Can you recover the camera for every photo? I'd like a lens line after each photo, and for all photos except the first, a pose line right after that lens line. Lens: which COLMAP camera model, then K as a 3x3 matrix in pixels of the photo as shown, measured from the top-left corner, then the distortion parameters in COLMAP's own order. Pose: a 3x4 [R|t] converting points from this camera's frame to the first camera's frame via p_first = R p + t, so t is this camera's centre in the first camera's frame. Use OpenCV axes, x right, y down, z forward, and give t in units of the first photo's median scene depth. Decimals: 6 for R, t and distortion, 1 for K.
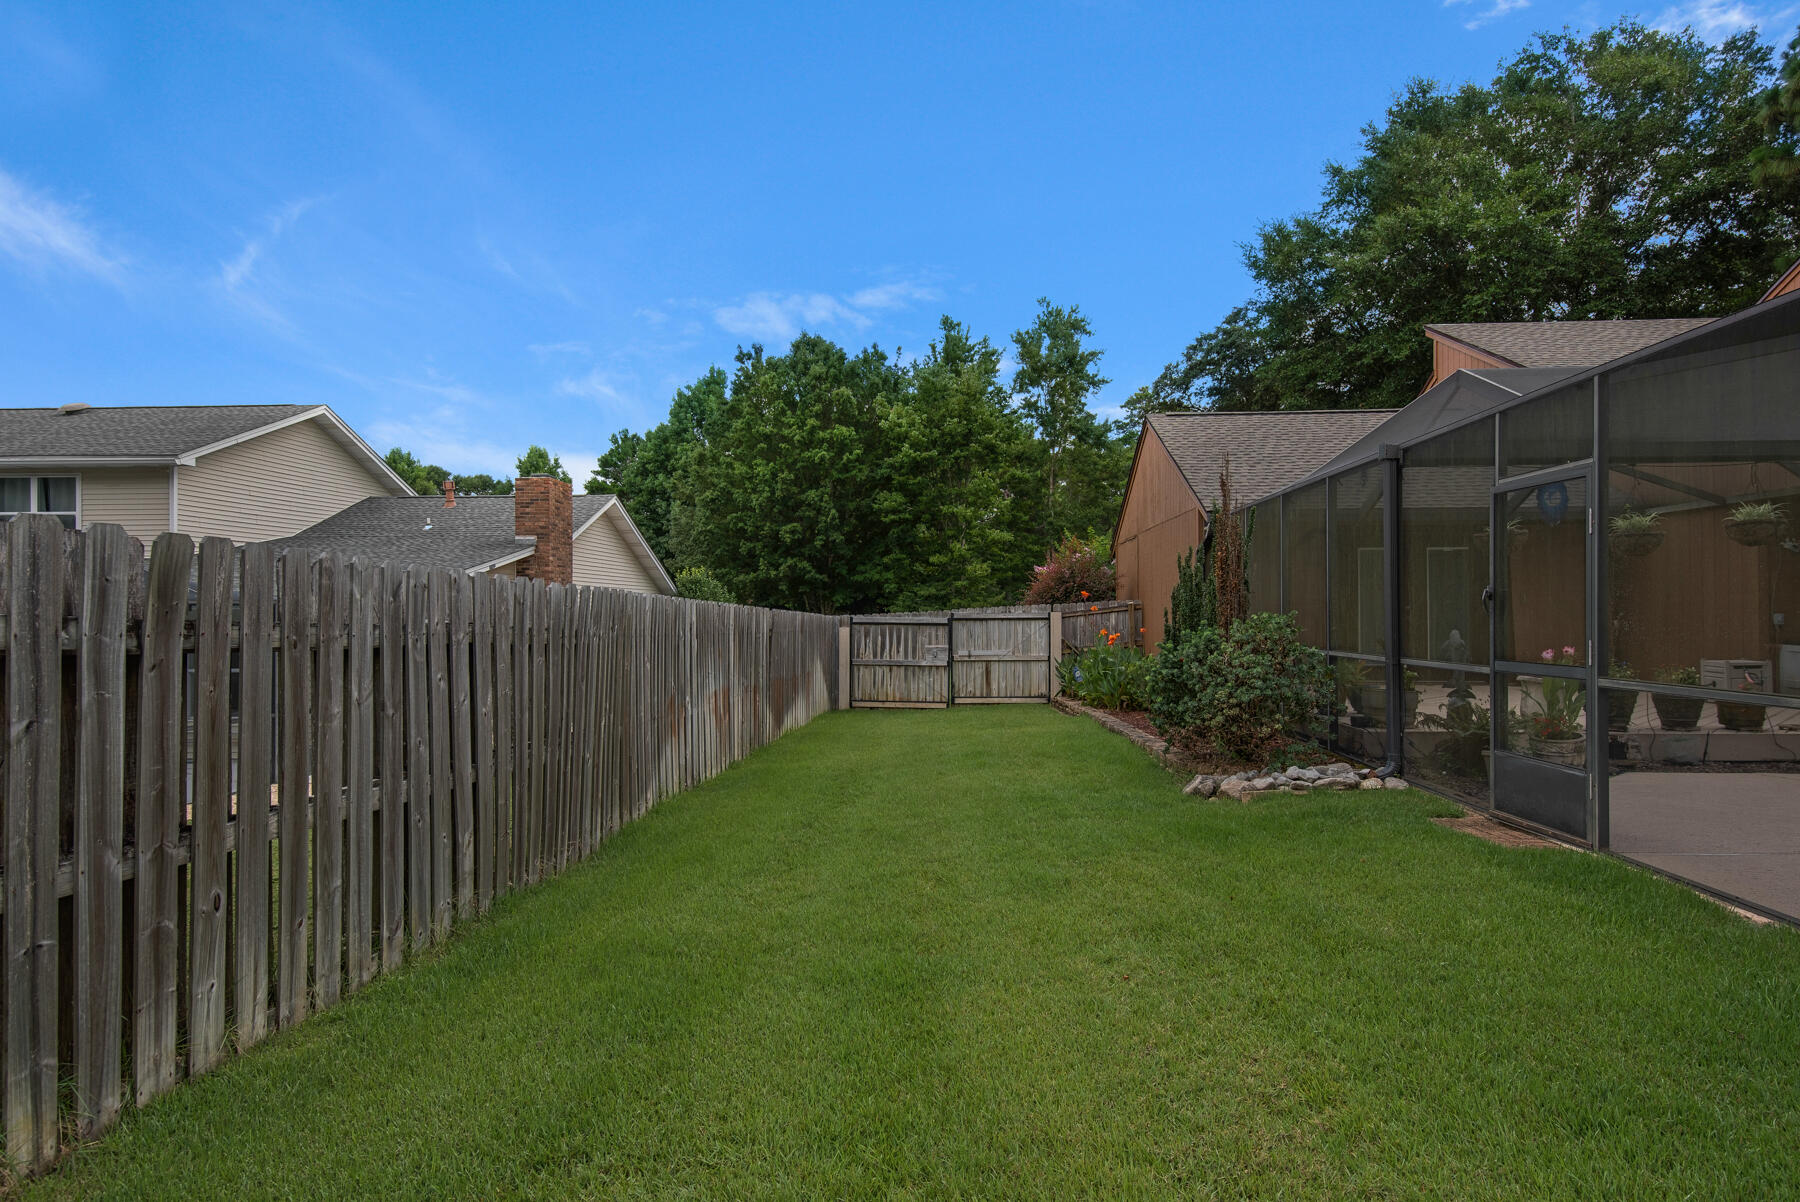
lens RADIAL K [[1011.6, 0, 900.0], [0, 1011.6, 601.0], [0, 0, 1]] dist [0.056268, -0.031921]
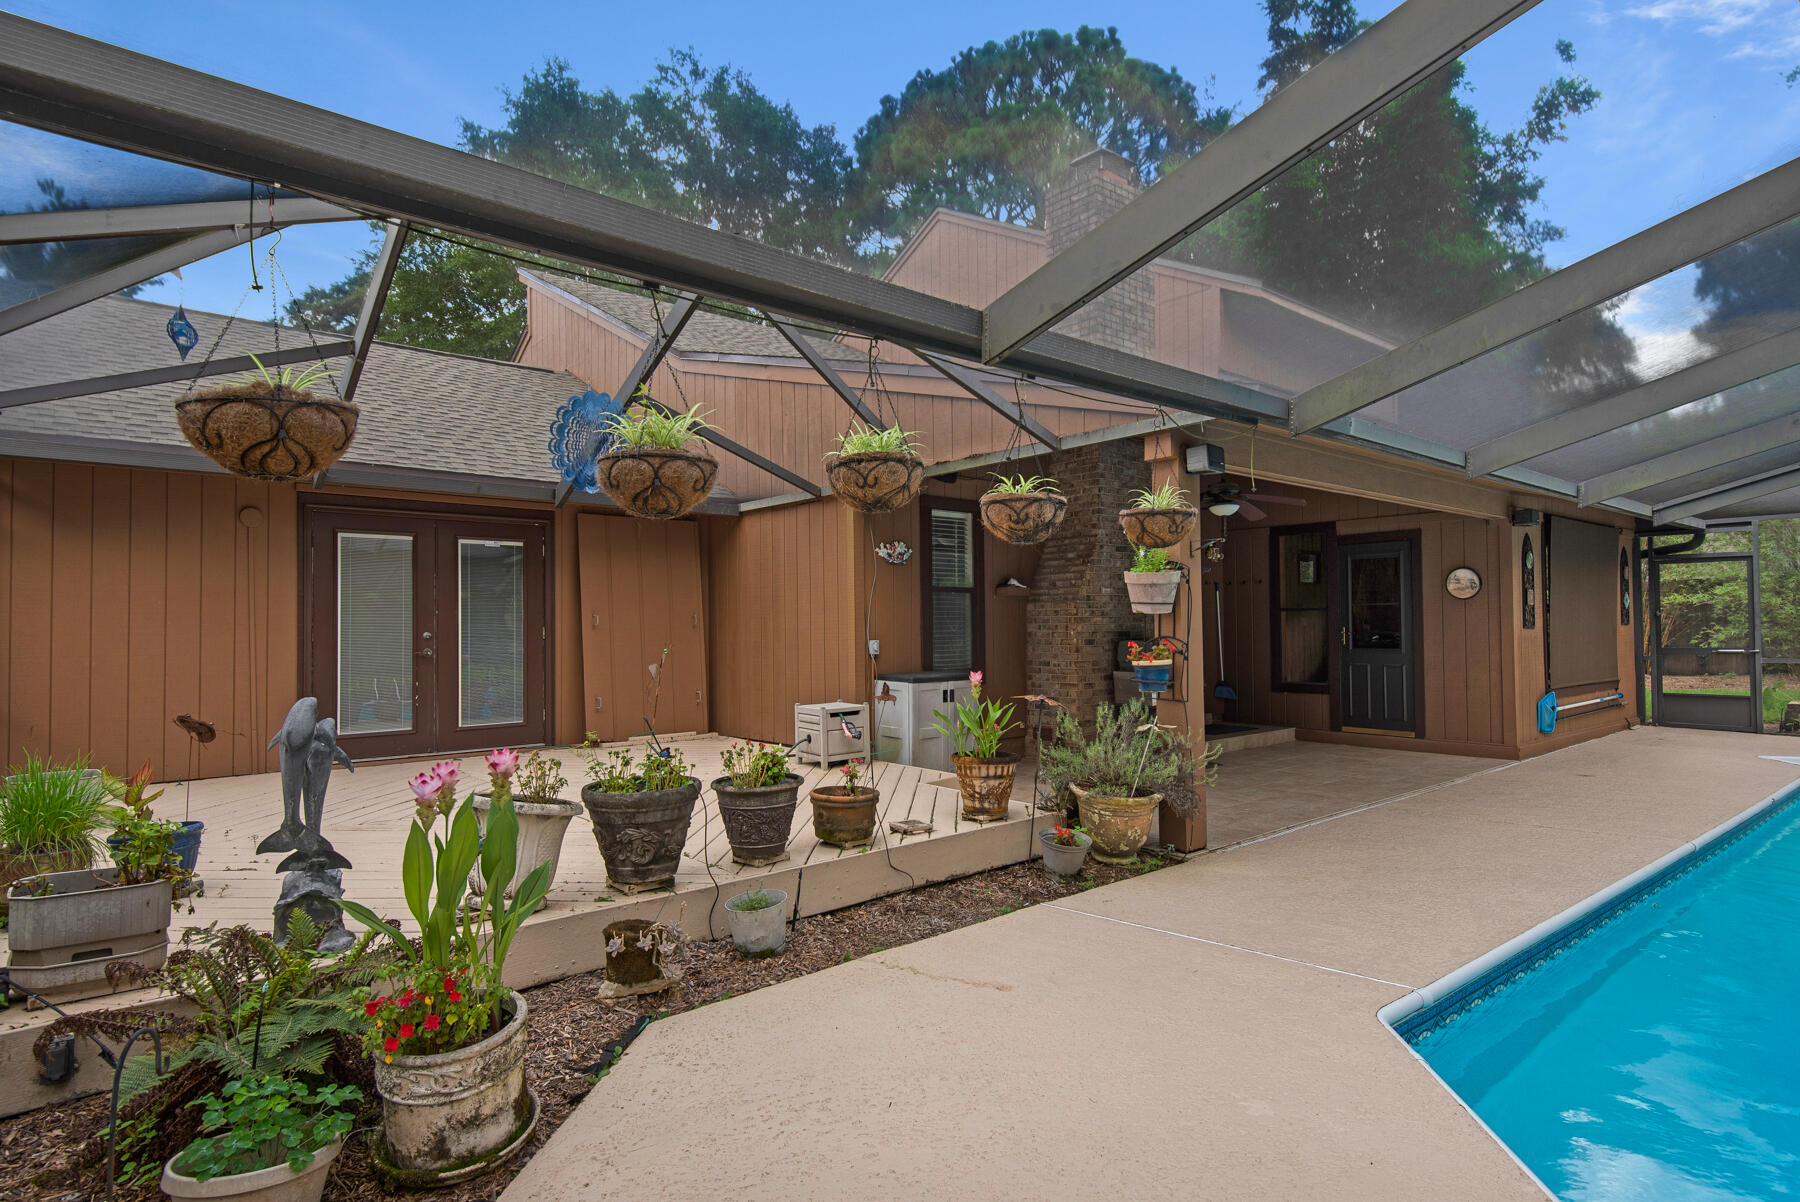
lens RADIAL K [[944.1, 0, 900.0], [0, 944.1, 608.7], [0, 0, 1]] dist [0.036672, -0.021779]
pose [[0.723470, 0.010729, 0.690272, 0.377833], [0.000671, 0.999868, -0.016245, 0.000089], [-0.690355, 0.012215, 0.723367, 0.479740]]
